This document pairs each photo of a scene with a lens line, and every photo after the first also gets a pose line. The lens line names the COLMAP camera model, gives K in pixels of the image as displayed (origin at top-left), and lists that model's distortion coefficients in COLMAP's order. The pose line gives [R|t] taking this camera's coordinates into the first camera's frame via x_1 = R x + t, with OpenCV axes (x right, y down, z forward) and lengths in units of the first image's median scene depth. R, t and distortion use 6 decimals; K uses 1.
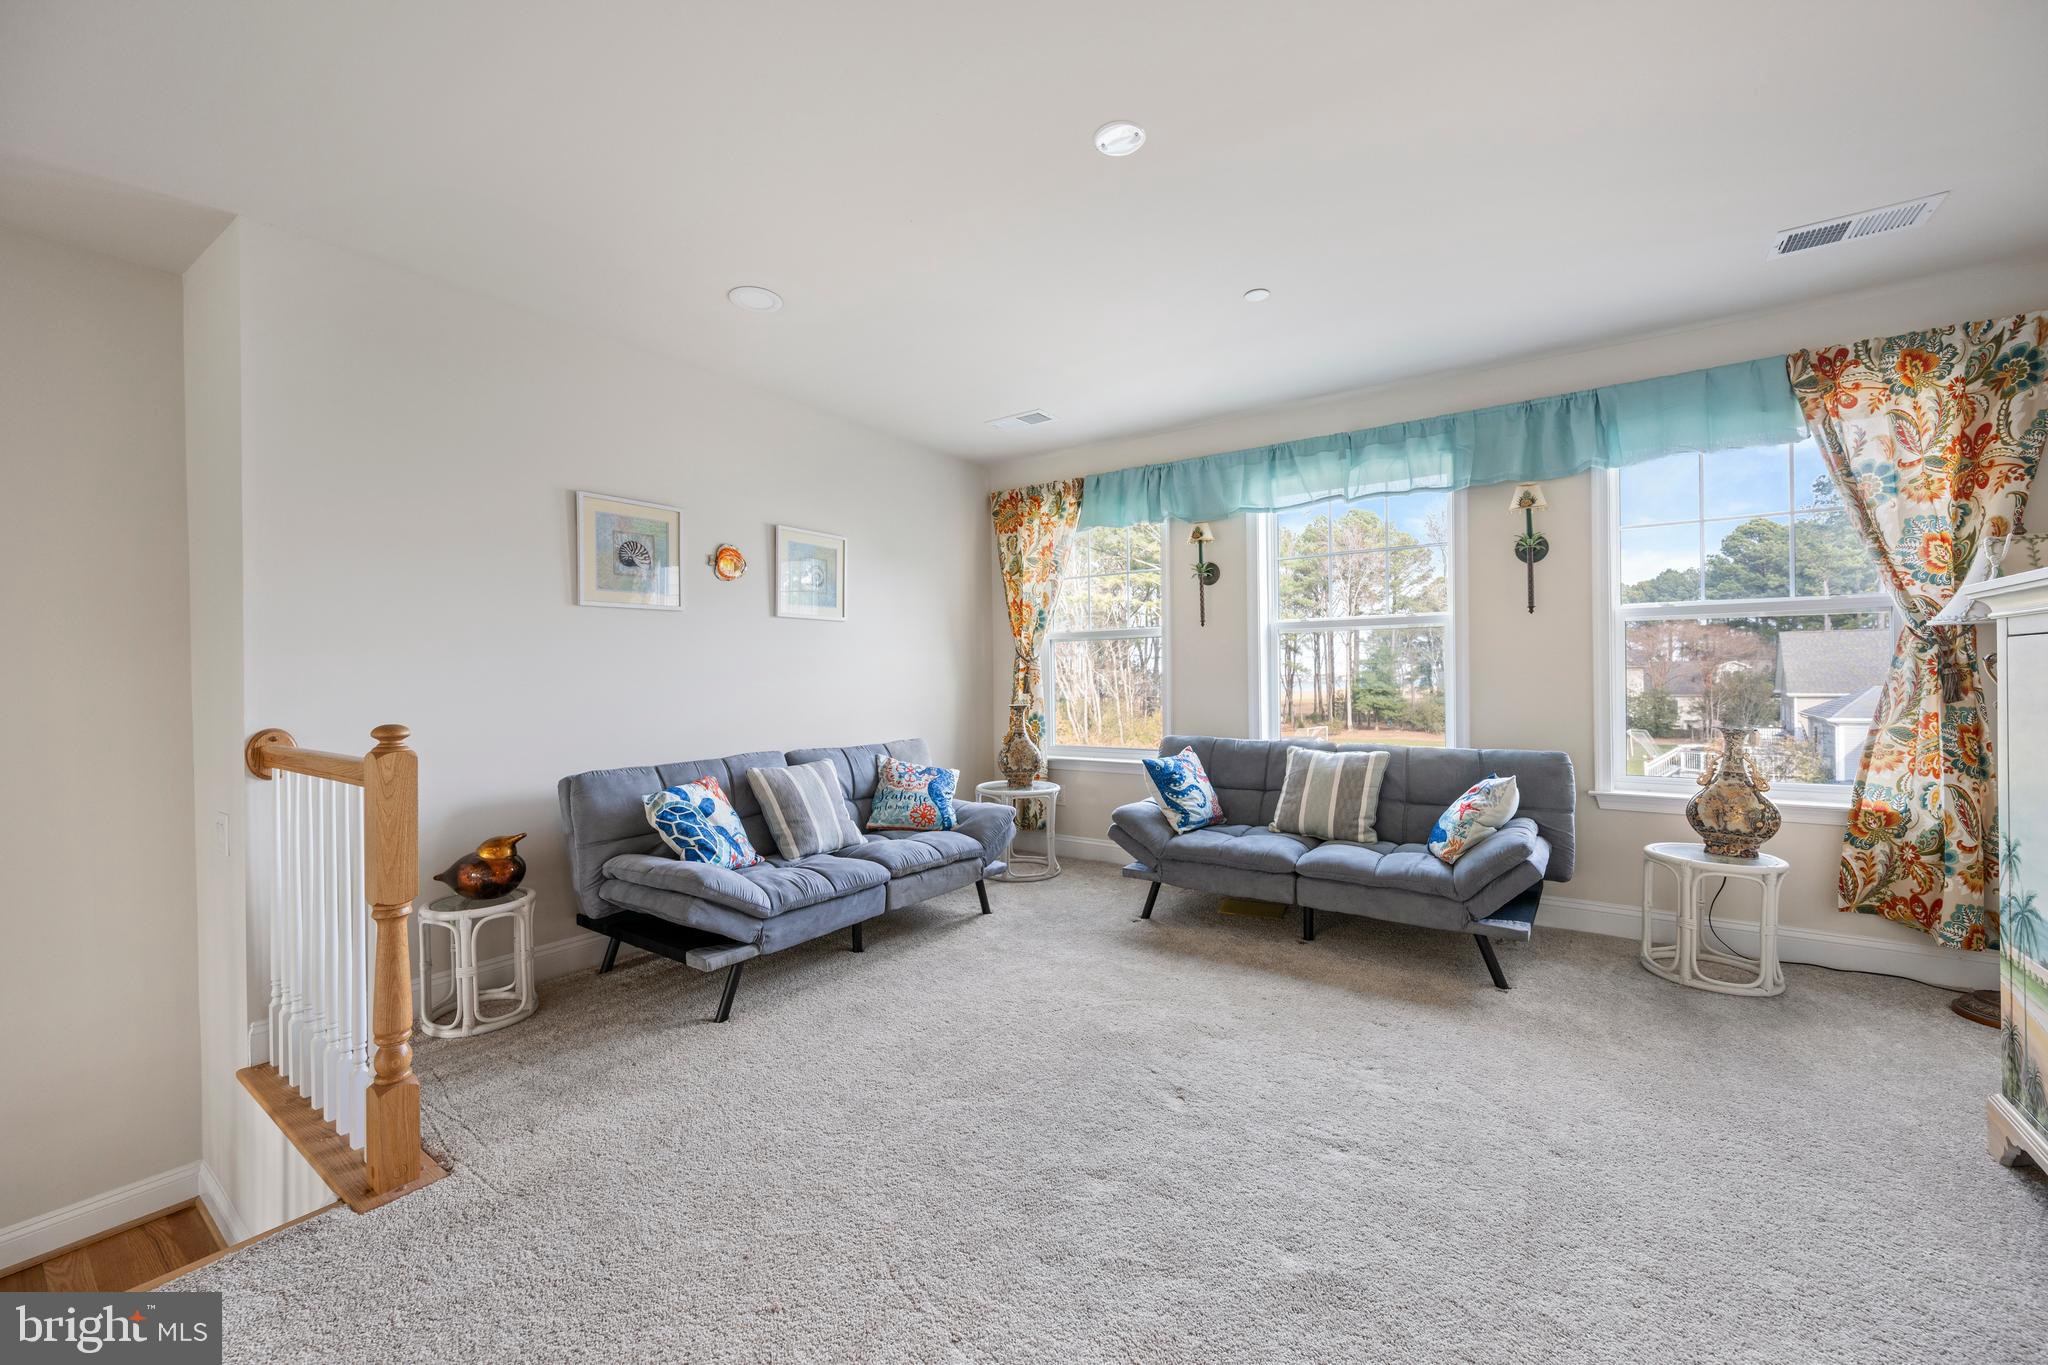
lens RADIAL K [[802.9, 0, 1003.9], [0, 802.9, 681.7], [0, 0, 1]] dist [0.000859, -0.001793]
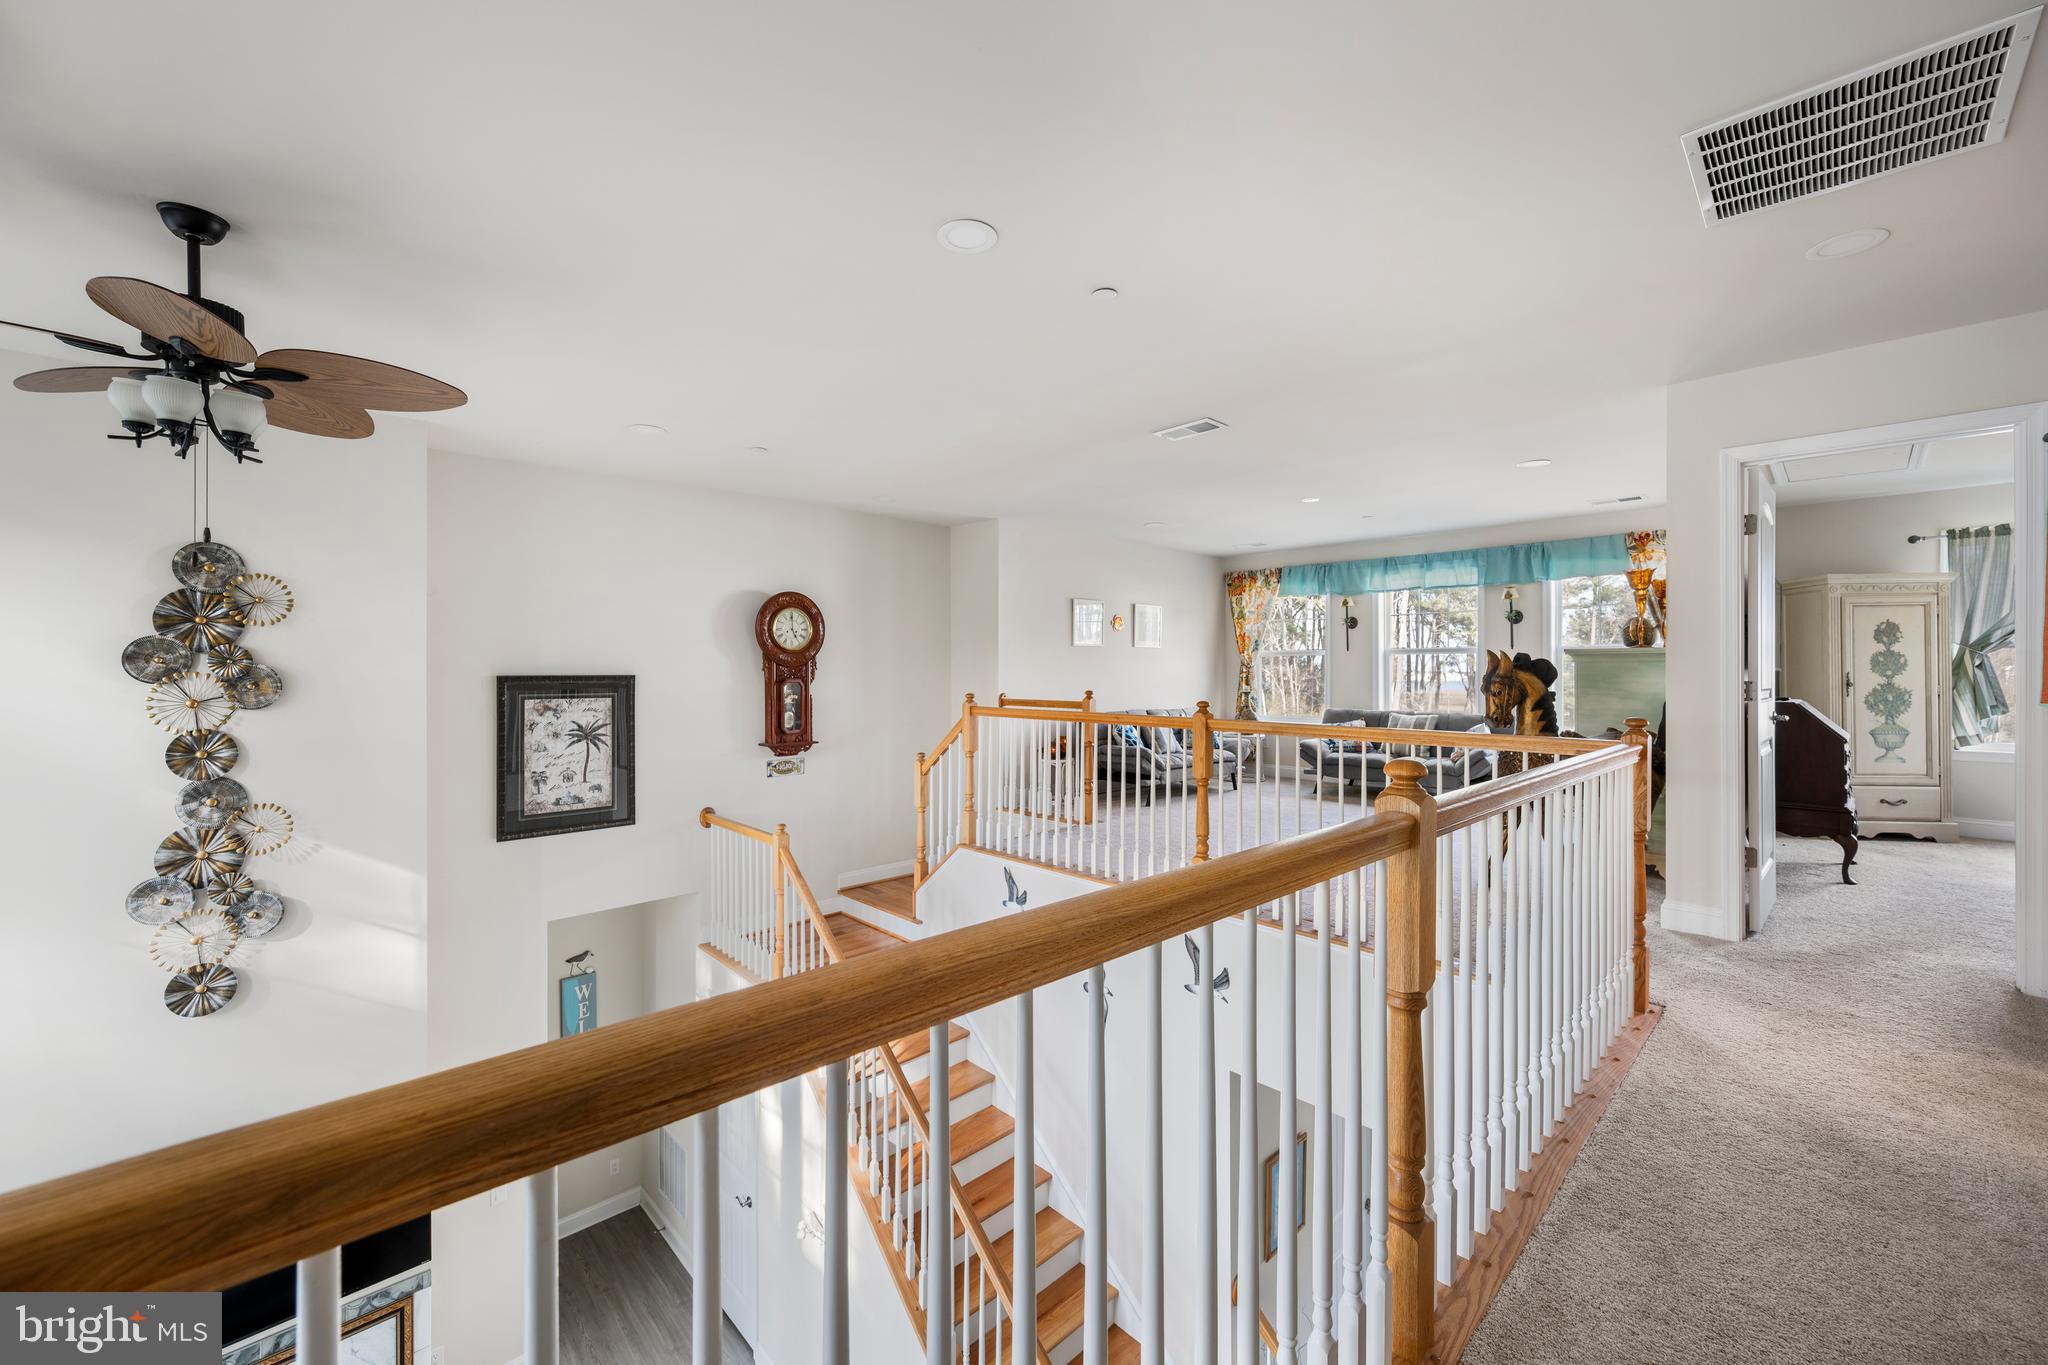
lens RADIAL K [[802.9, 0, 1029.4], [0, 802.9, 678.6], [0, 0, 1]] dist [0.000859, -0.001793]
pose [[0.986565, 0.010838, -0.163009, -0.166006], [-0.010219, 0.999937, 0.004638, -0.004194], [0.163049, -0.002910, 0.986614, -0.896927]]
